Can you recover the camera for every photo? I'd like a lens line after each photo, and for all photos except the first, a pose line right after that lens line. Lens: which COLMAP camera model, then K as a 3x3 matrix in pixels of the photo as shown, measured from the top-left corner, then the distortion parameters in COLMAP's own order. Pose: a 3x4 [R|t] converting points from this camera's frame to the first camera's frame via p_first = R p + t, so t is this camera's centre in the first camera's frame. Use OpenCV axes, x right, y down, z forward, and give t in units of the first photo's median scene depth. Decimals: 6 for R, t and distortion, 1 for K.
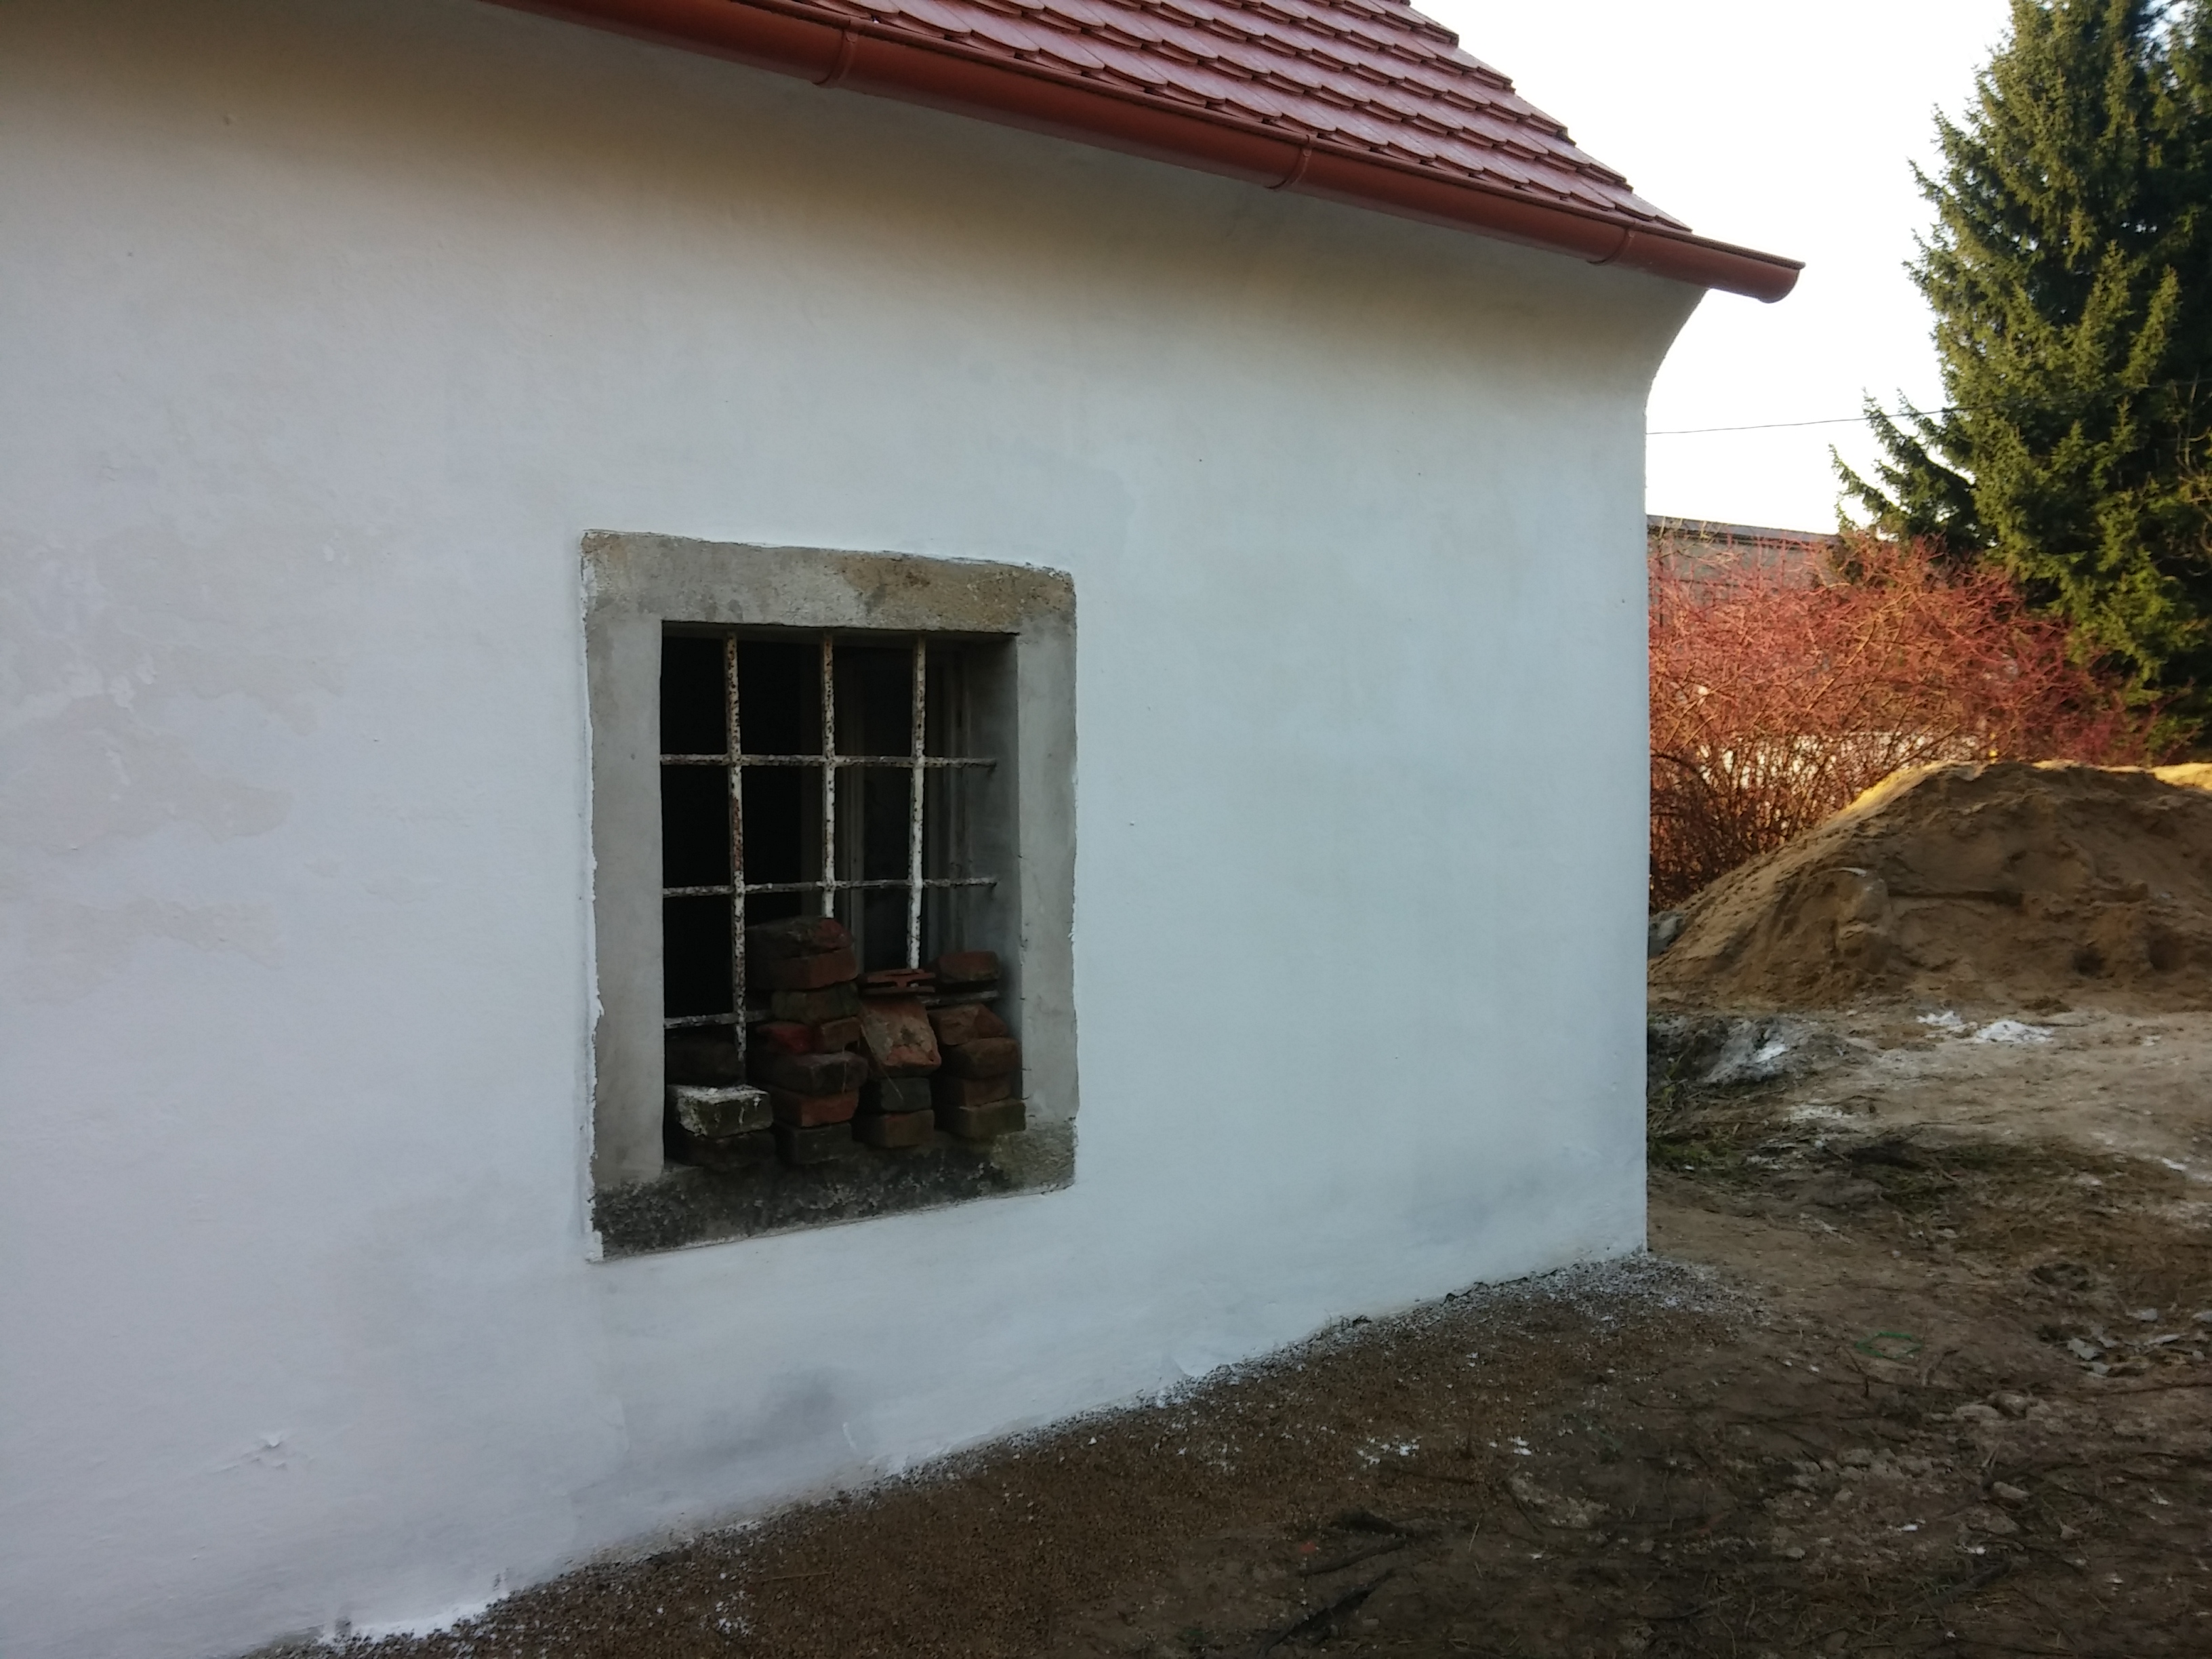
lens RADIAL K [[1825.9, 0, 1091.0], [0, 1825.9, 845.3], [0, 0, 1]] dist [0.090108, -0.125755]
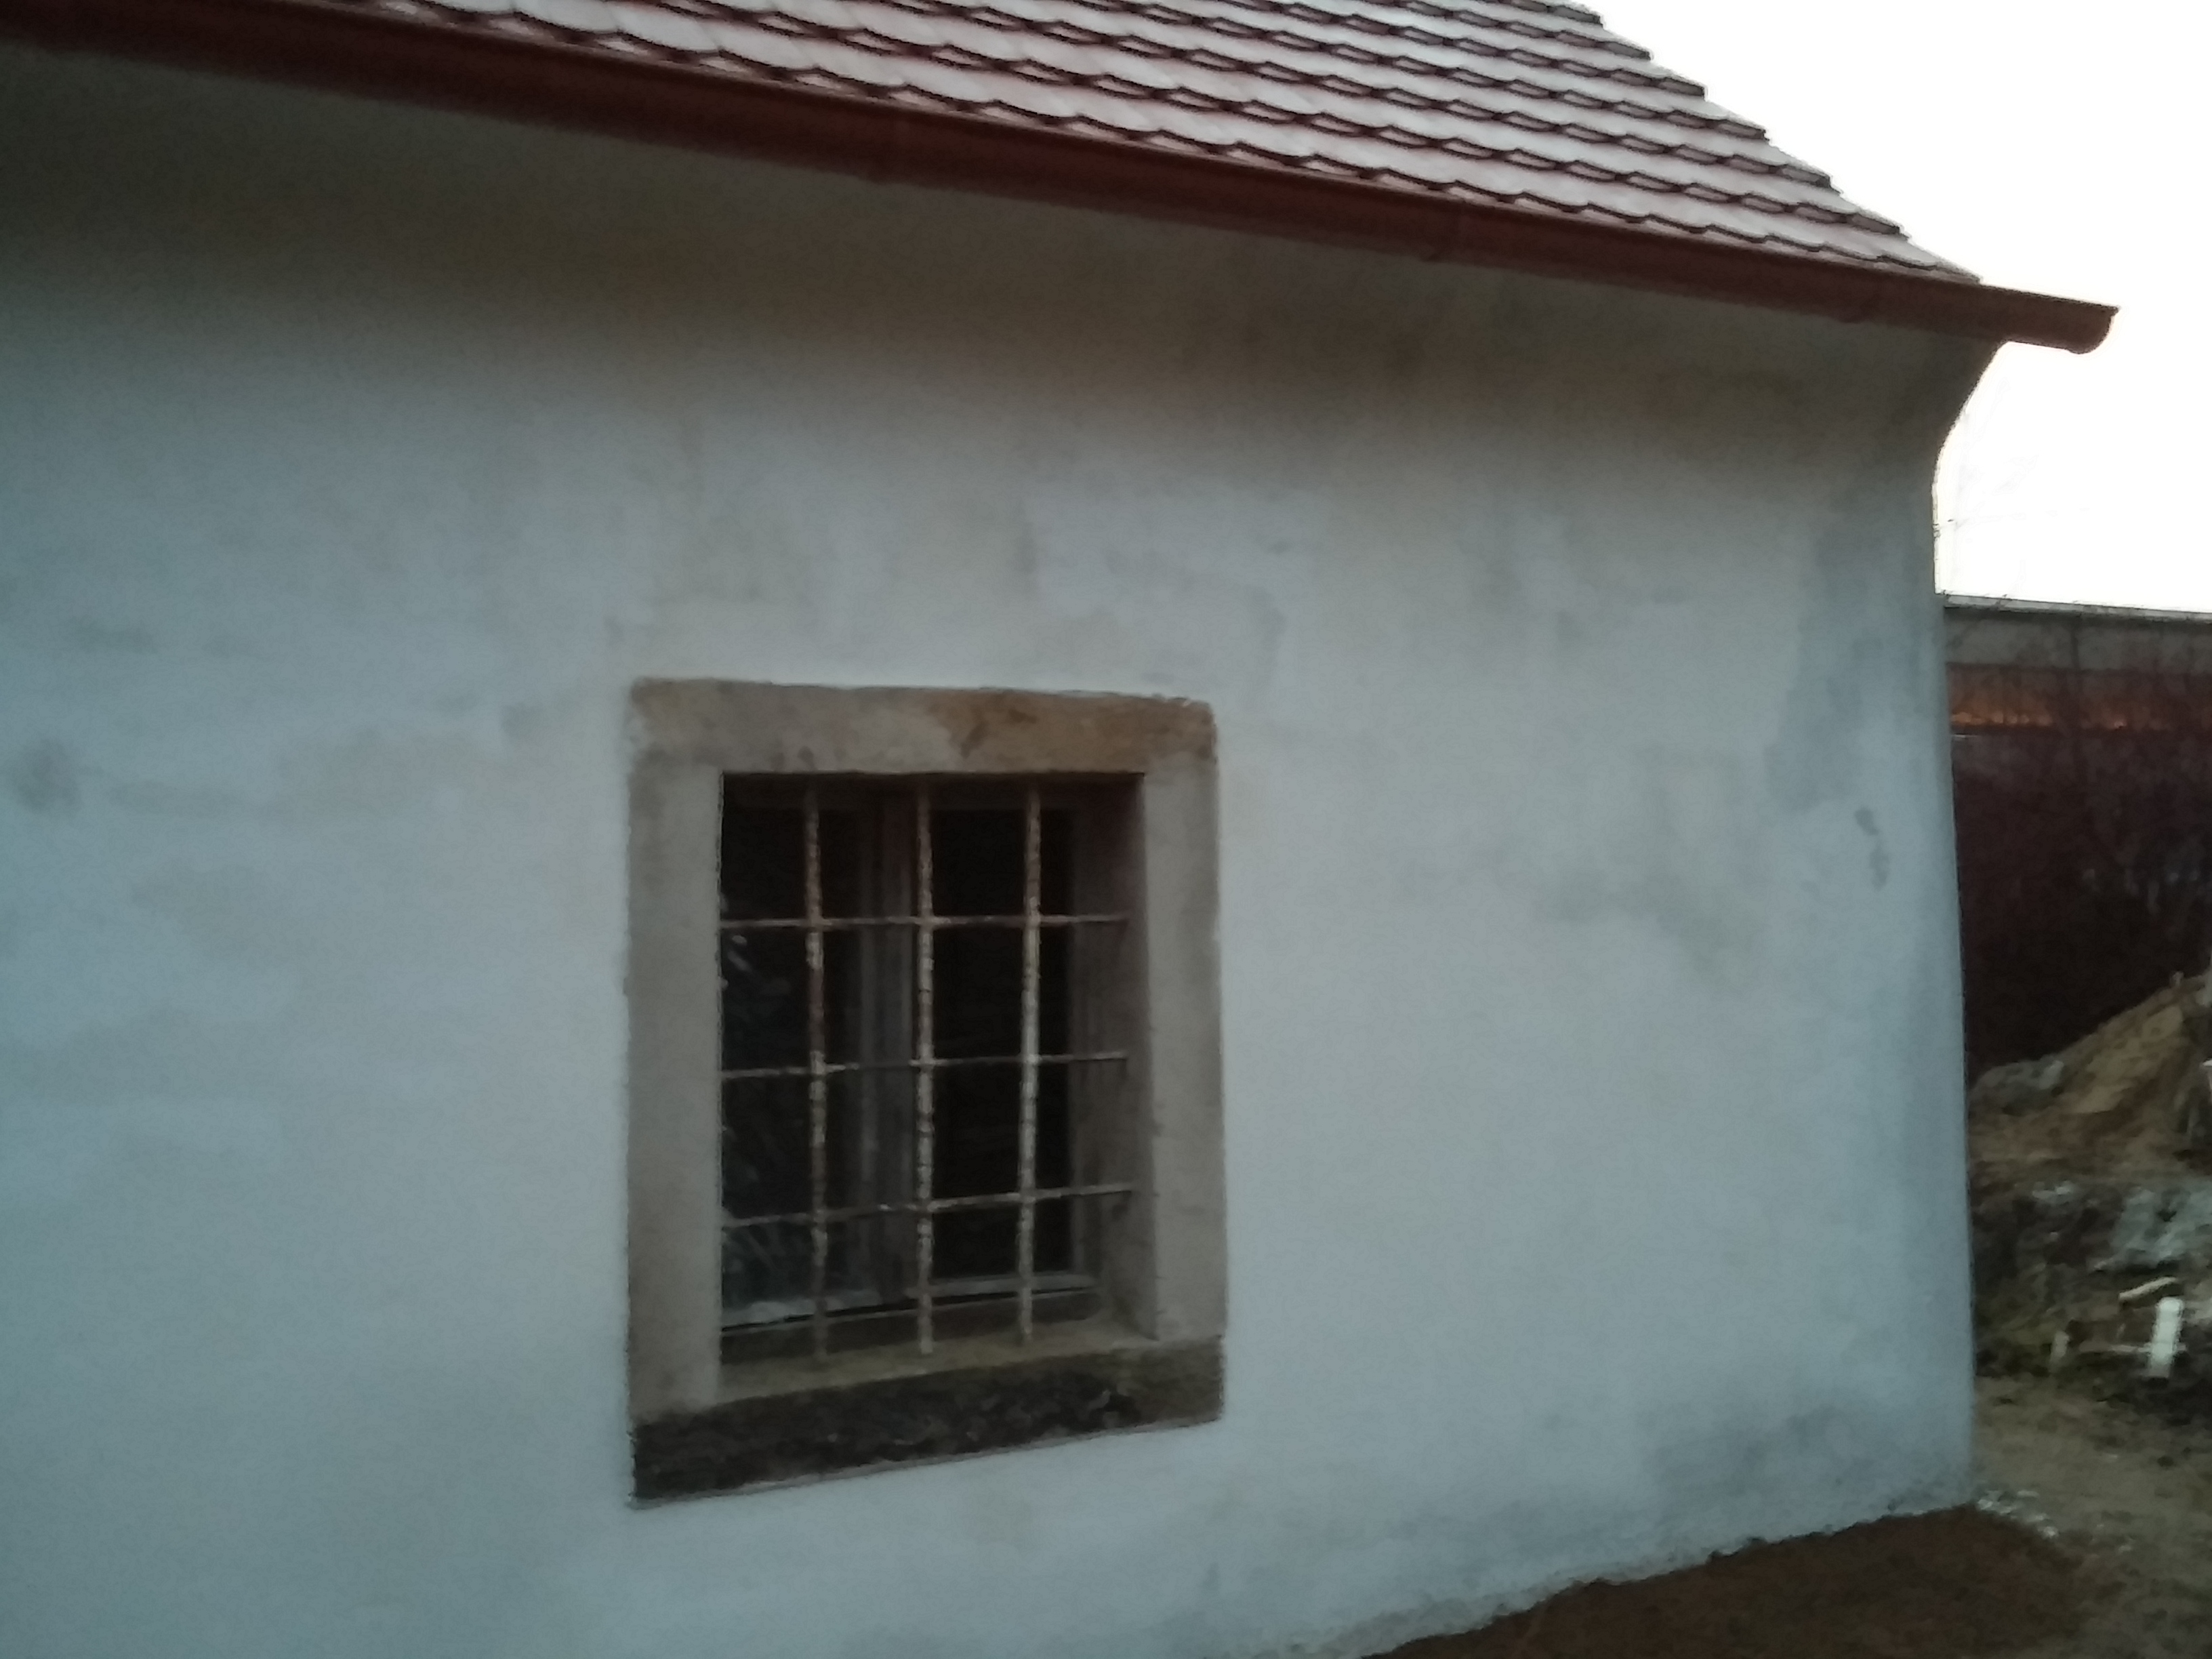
lens RADIAL K [[1872.5, 0, 1106.0], [0, 1872.5, 829.5], [0, 0, 1]] dist [0.074447, -0.135544]
pose [[0.983804, -0.021177, -0.177994, 0.102596], [0.008008, 0.997198, -0.074384, -0.022146], [0.179070, 0.071754, 0.981216, 0.117625]]
